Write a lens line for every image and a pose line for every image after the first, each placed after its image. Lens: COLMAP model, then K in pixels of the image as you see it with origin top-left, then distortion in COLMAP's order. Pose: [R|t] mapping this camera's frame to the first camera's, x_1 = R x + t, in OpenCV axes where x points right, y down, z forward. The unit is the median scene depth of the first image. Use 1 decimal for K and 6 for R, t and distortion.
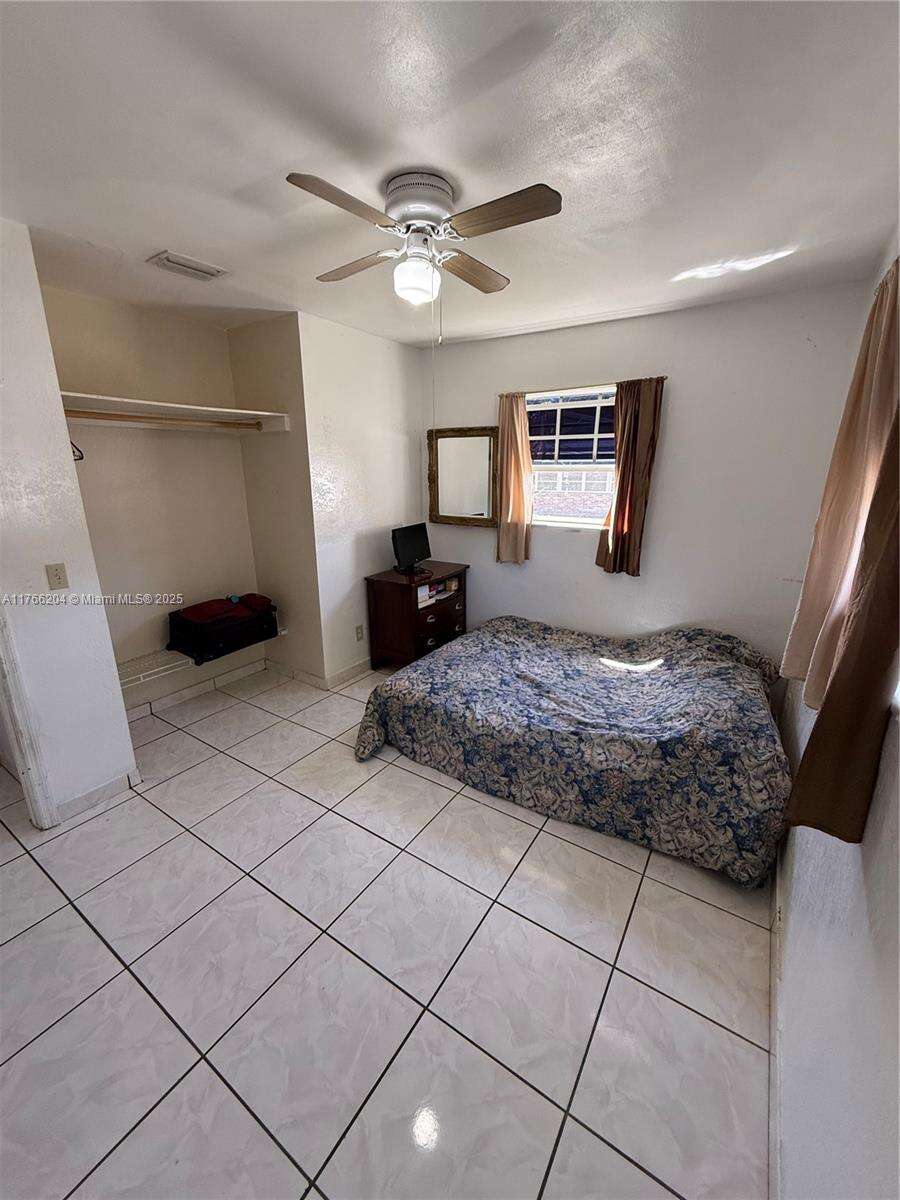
lens RADIAL K [[477.3, 0, 448.1], [0, 477.3, 600.4], [0, 0, 1]] dist [0.000371, 0.000604]
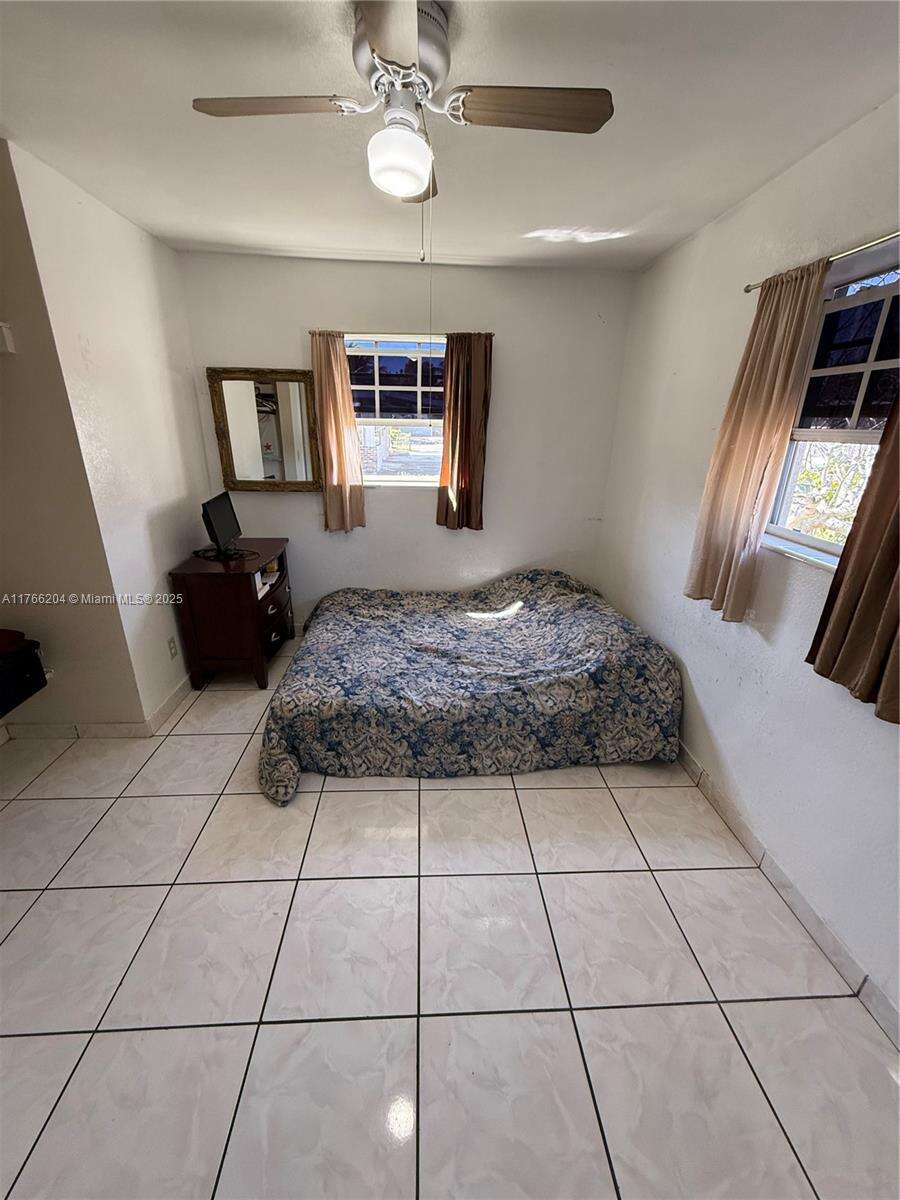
lens RADIAL K [[477.3, 0, 448.0], [0, 477.3, 600.4], [0, 0, 1]] dist [0.000371, 0.000604]
pose [[0.805126, -0.194923, 0.560158, -0.314875], [0.142335, 0.980353, 0.136561, -0.057921], [-0.575771, -0.030218, 0.817052, 0.195798]]
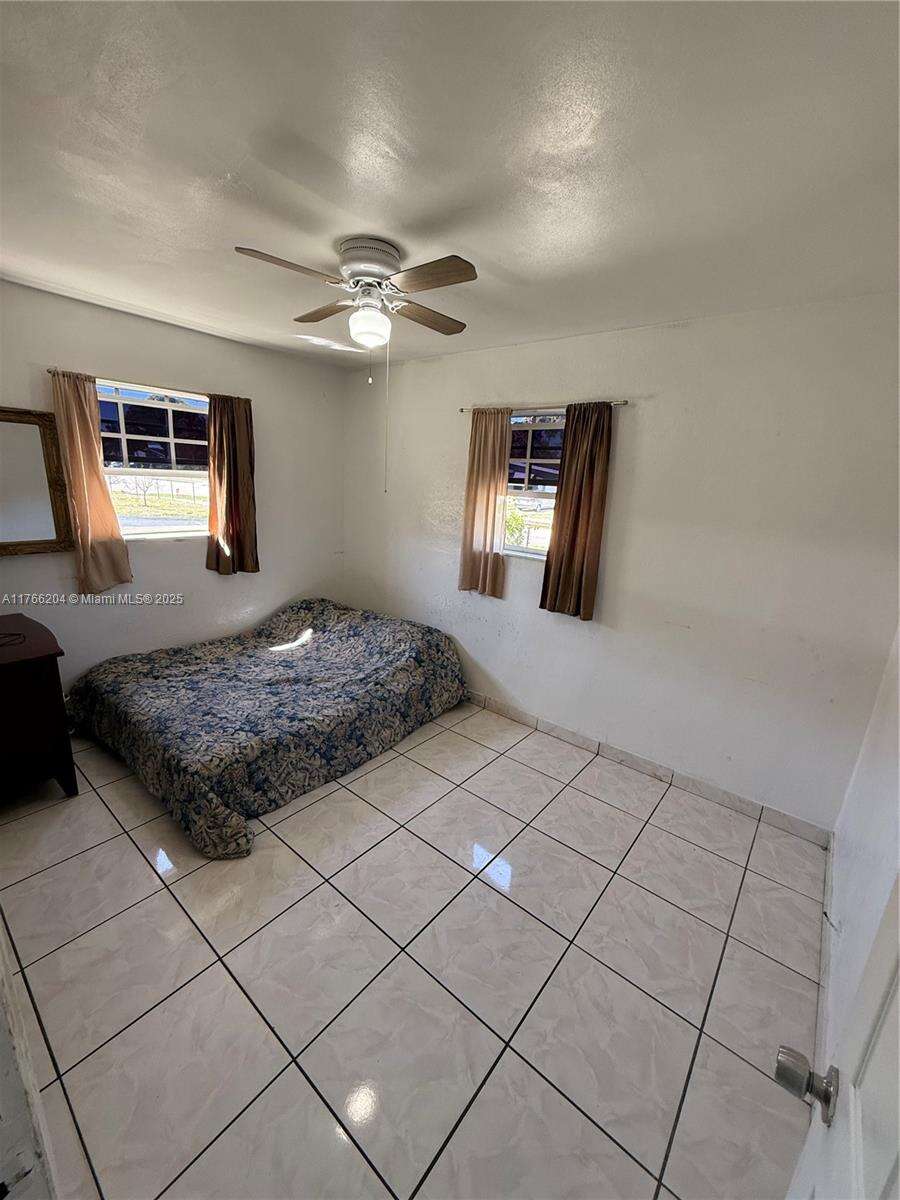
lens RADIAL K [[477.3, 0, 445.3], [0, 477.3, 602.9], [0, 0, 1]] dist [0.000371, 0.000604]
pose [[0.111107, -0.249681, 0.961933, -0.744490], [0.216456, 0.950768, 0.221781, -0.151035], [-0.969949, 0.183575, 0.159682, 0.443391]]
